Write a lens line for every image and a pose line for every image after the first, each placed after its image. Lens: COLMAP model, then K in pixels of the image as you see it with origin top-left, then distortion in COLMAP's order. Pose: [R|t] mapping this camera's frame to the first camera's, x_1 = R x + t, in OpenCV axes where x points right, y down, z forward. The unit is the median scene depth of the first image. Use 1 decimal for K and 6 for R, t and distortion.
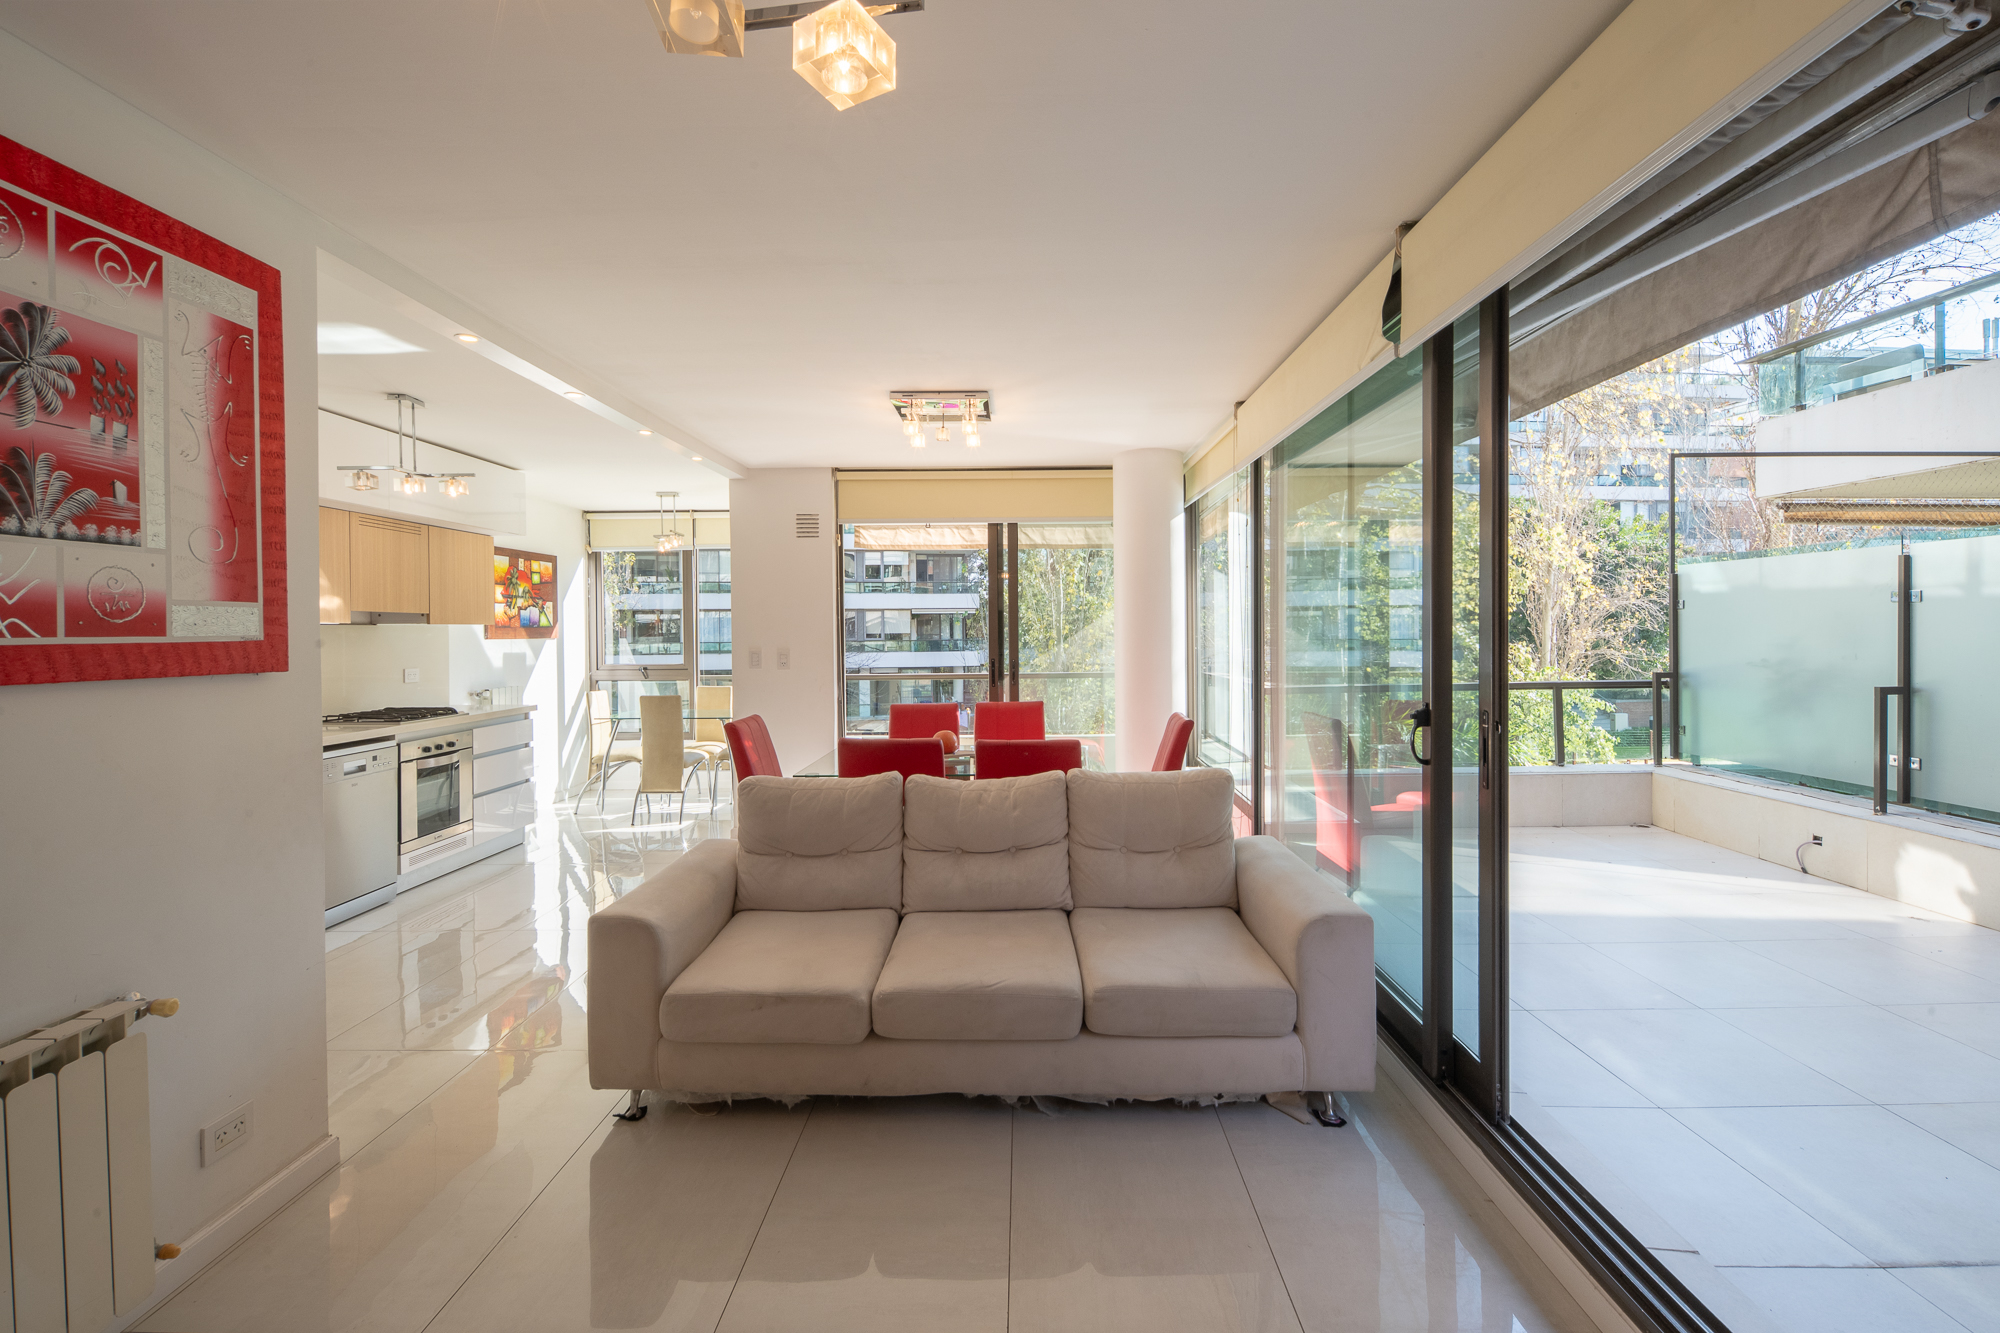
lens RADIAL K [[868.9, 0, 1004.0], [0, 868.9, 641.1], [0, 0, 1]] dist [0.006488, -0.006006]
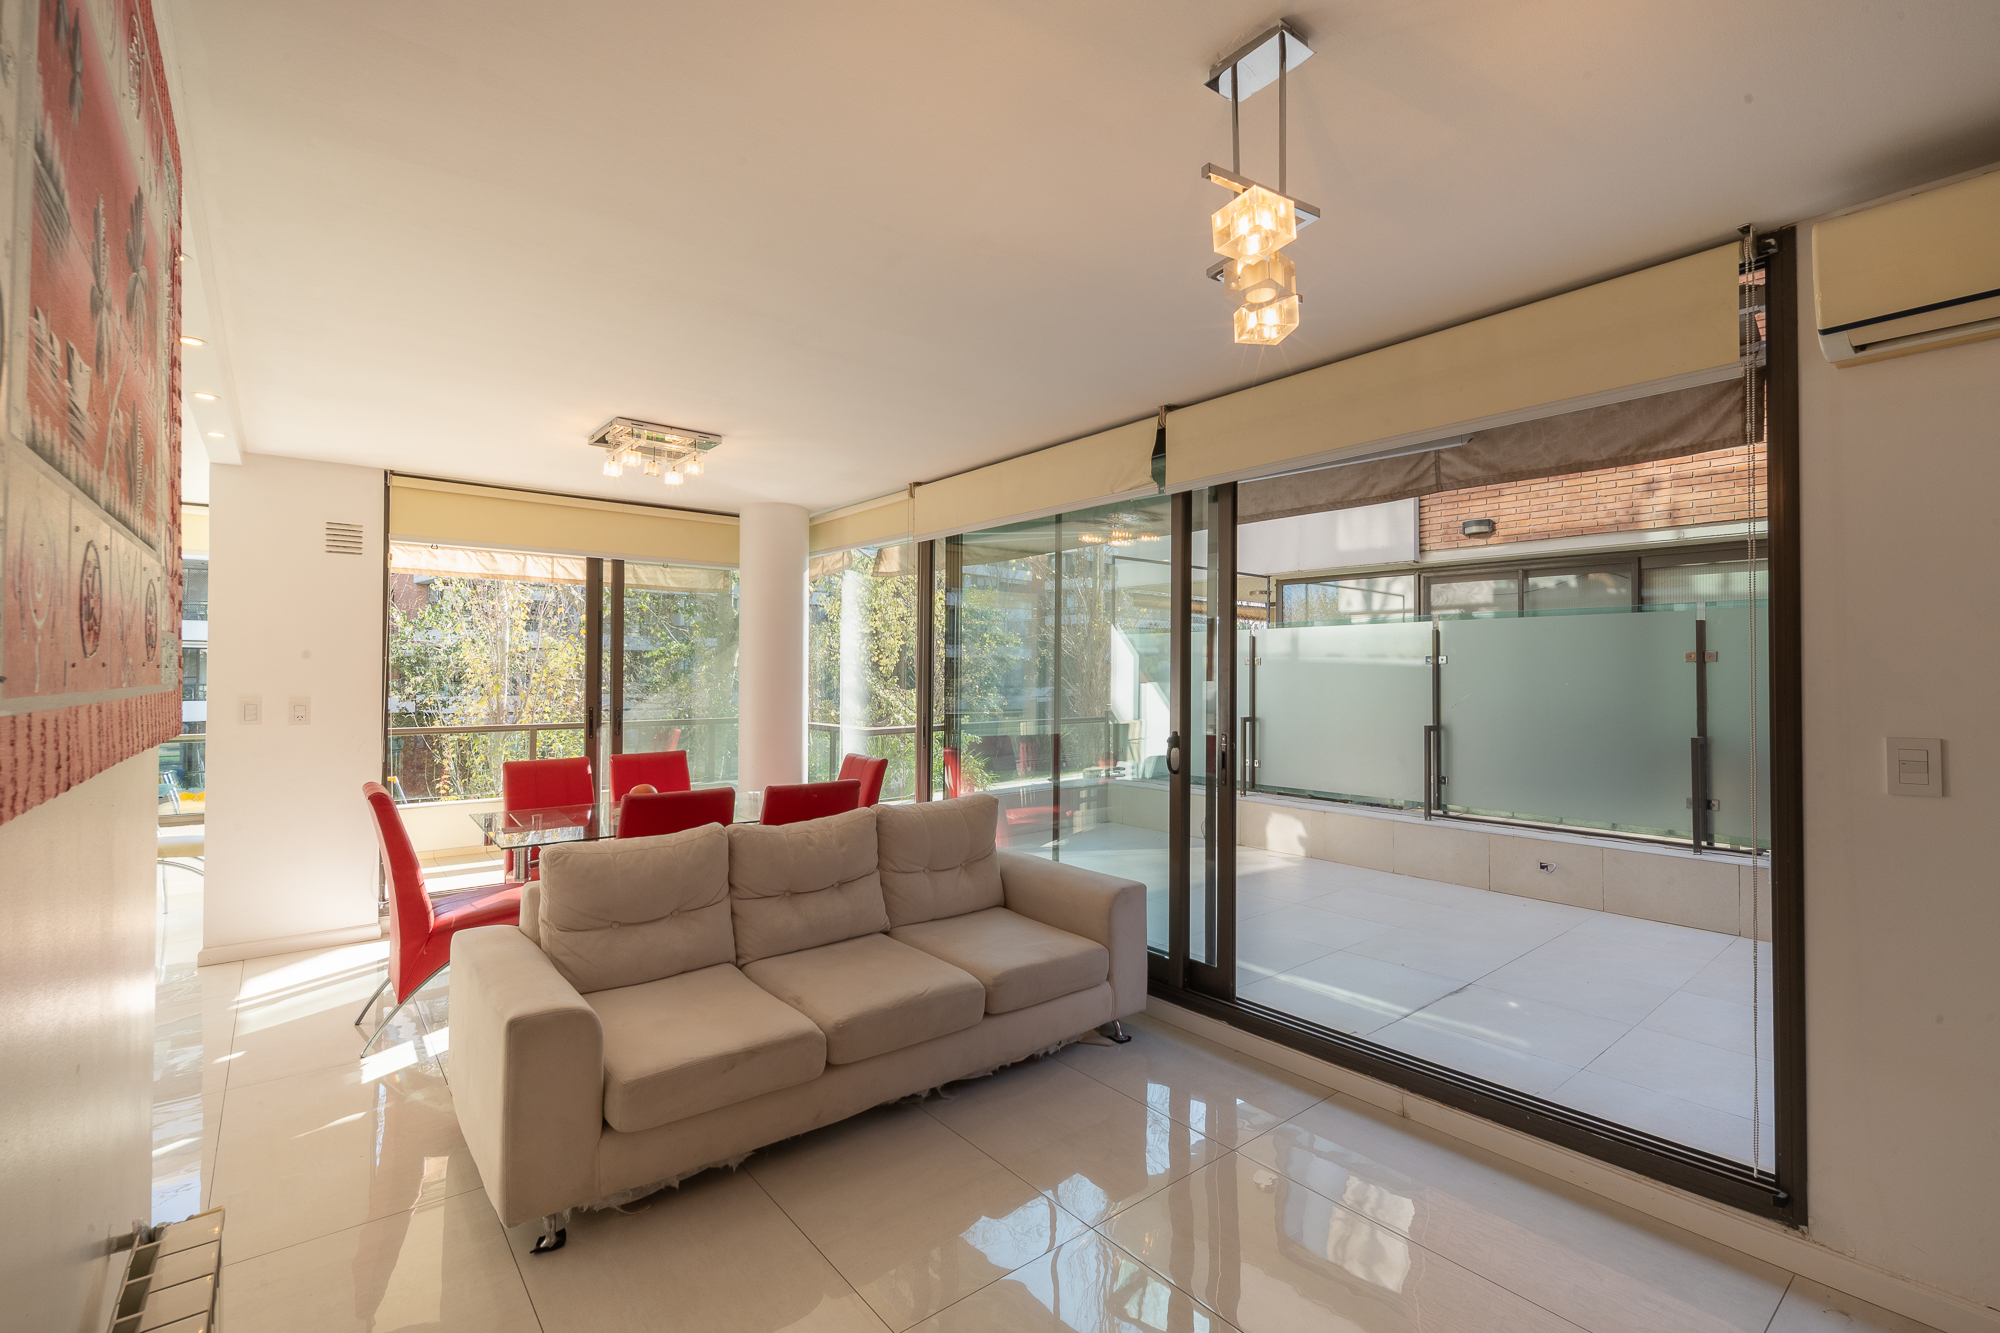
lens RADIAL K [[894.4, 0, 1007.1], [0, 894.4, 667.9], [0, 0, 1]] dist [0.000451, -0.001124]
pose [[0.764165, 0.016127, 0.644819, -0.312603], [-0.002245, 0.999748, -0.022345, -0.001141], [-0.645017, 0.015628, 0.764008, 0.014494]]
